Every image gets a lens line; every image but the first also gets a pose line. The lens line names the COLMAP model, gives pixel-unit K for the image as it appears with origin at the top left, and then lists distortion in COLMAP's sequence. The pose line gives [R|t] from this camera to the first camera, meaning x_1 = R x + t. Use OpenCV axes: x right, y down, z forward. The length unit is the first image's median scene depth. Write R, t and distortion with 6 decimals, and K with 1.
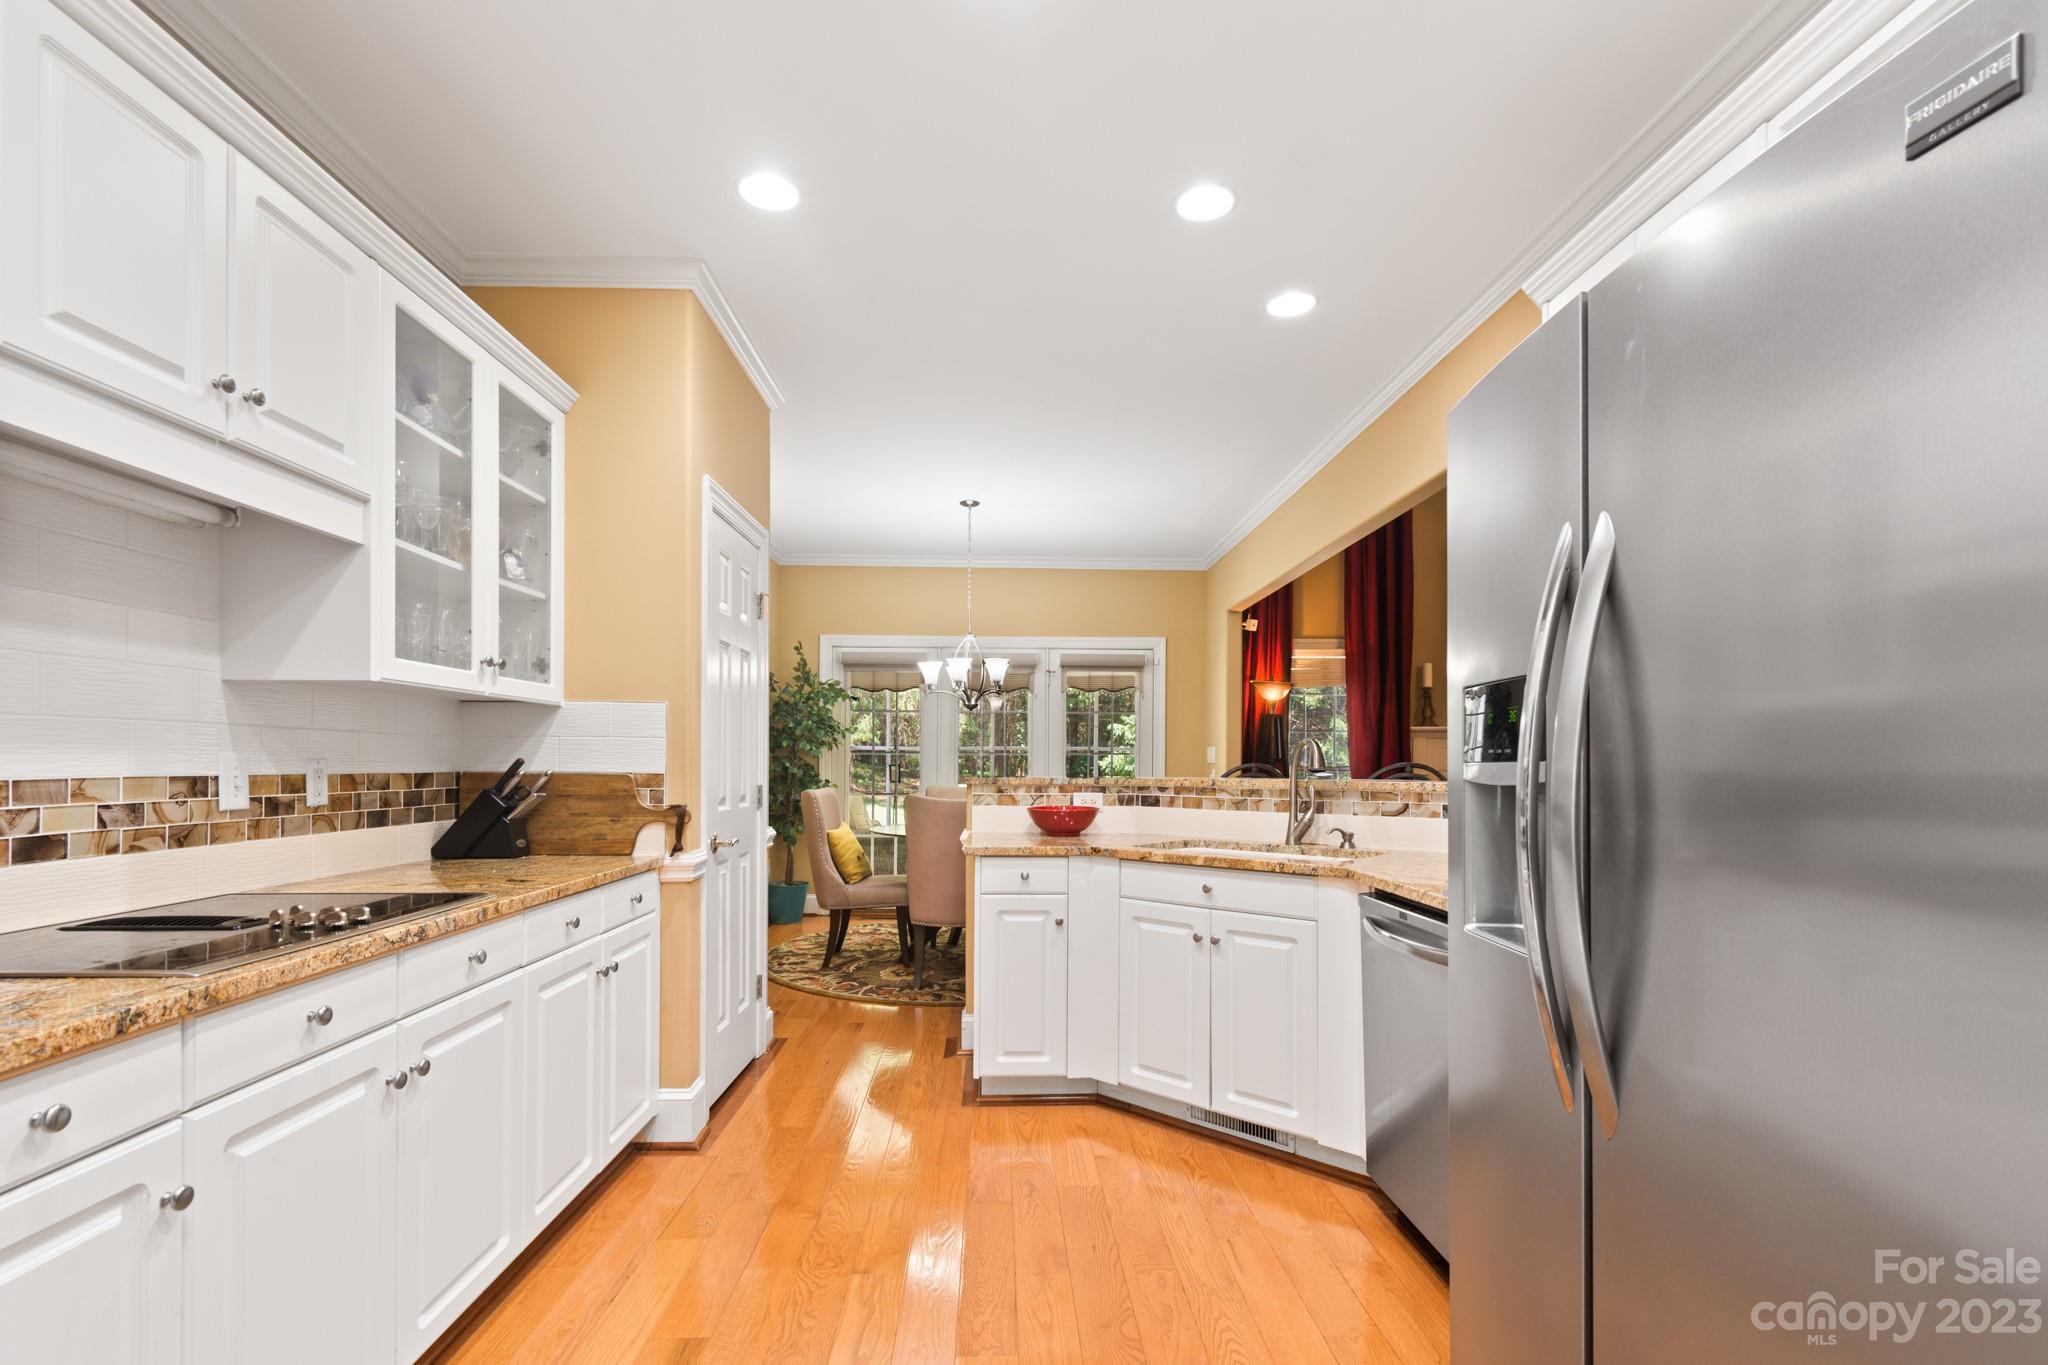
lens RADIAL K [[927.4, 0, 1015.6], [0, 927.4, 765.7], [0, 0, 1]] dist [0.005529, -0.001619]
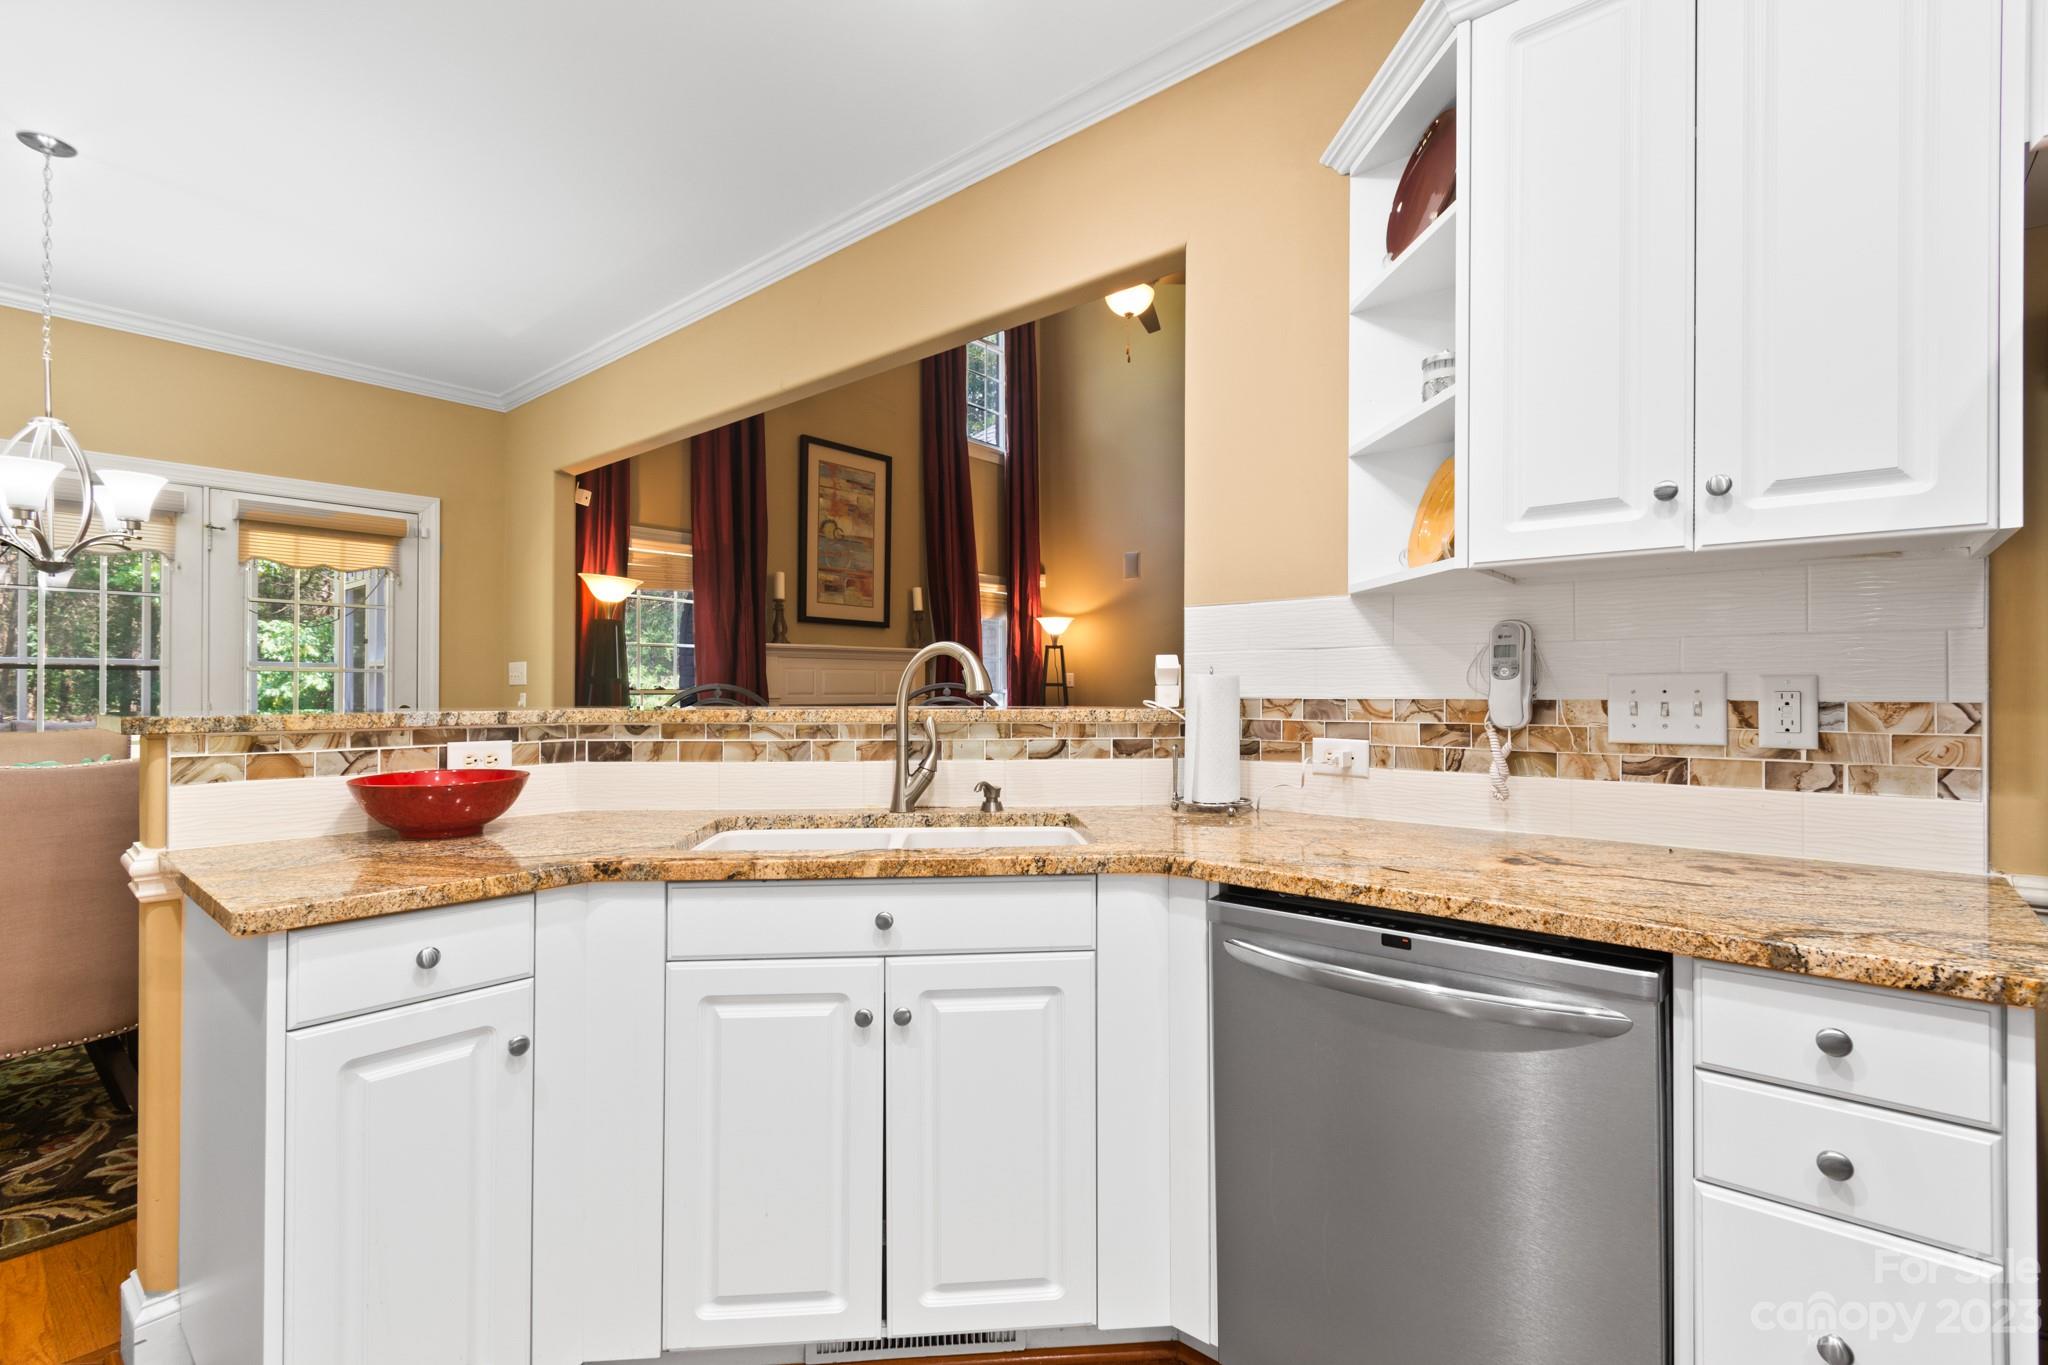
lens RADIAL K [[927.4, 0, 1030.1], [0, 927.4, 688.5], [0, 0, 1]] dist [0.005529, -0.001619]
pose [[0.673821, -0.002848, 0.738889, -0.111828], [0.003072, 0.999995, 0.001053, 0.000807], [-0.738888, 0.001561, 0.673826, 0.524302]]
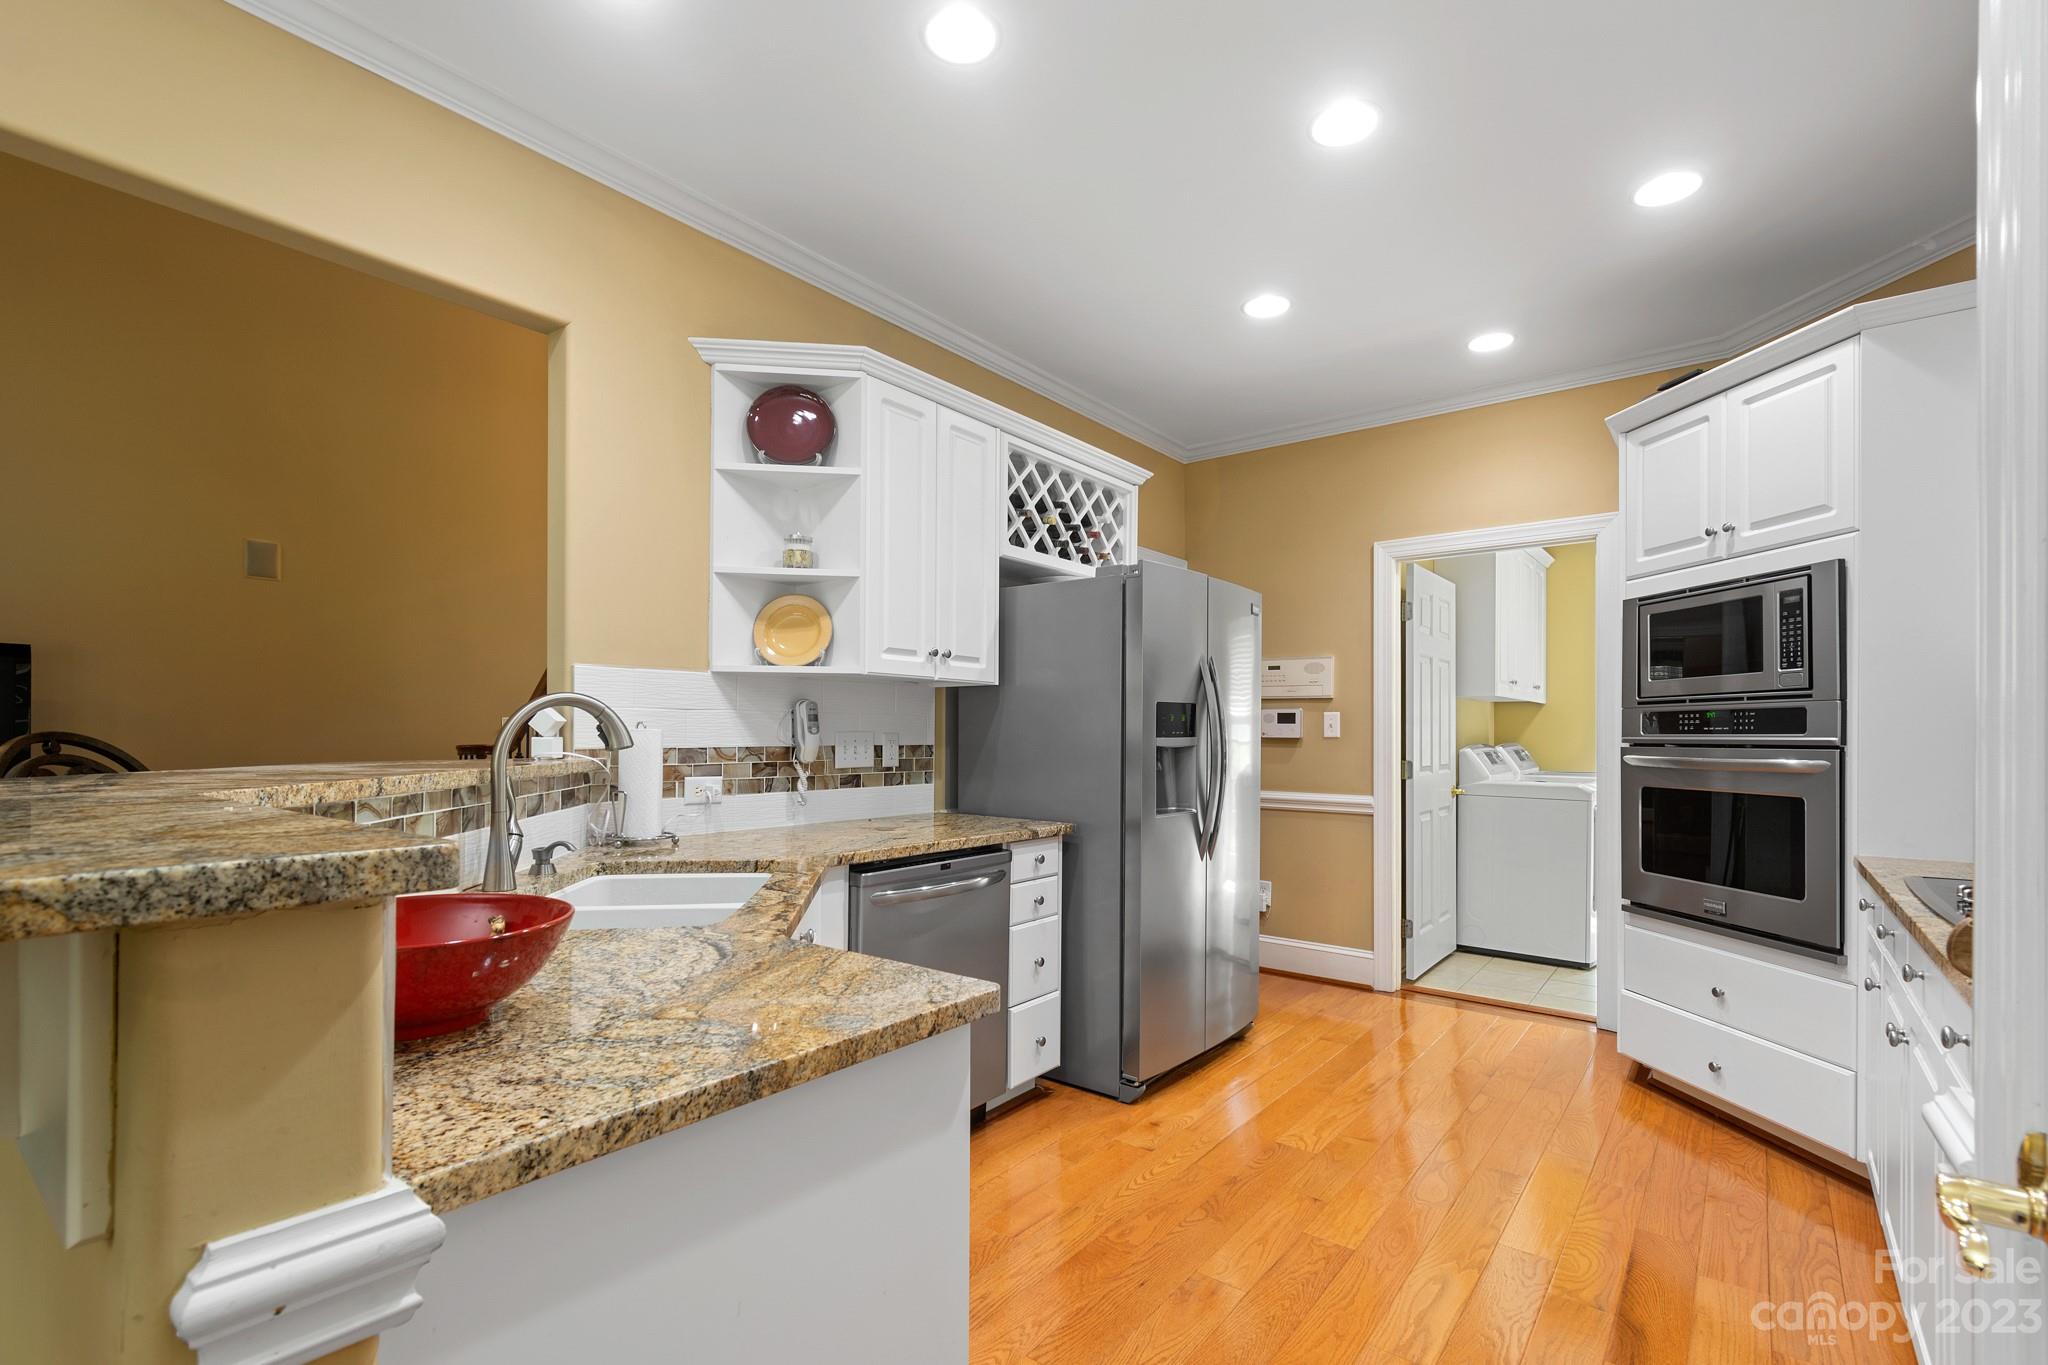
lens RADIAL K [[927.4, 0, 1052.5], [0, 927.4, 728.1], [0, 0, 1]] dist [0.005529, -0.001619]
pose [[-0.779631, -0.003602, 0.626229, -0.305099], [-0.006644, 0.999975, -0.002520, -0.009573], [-0.626204, -0.006126, -0.779635, 1.304573]]
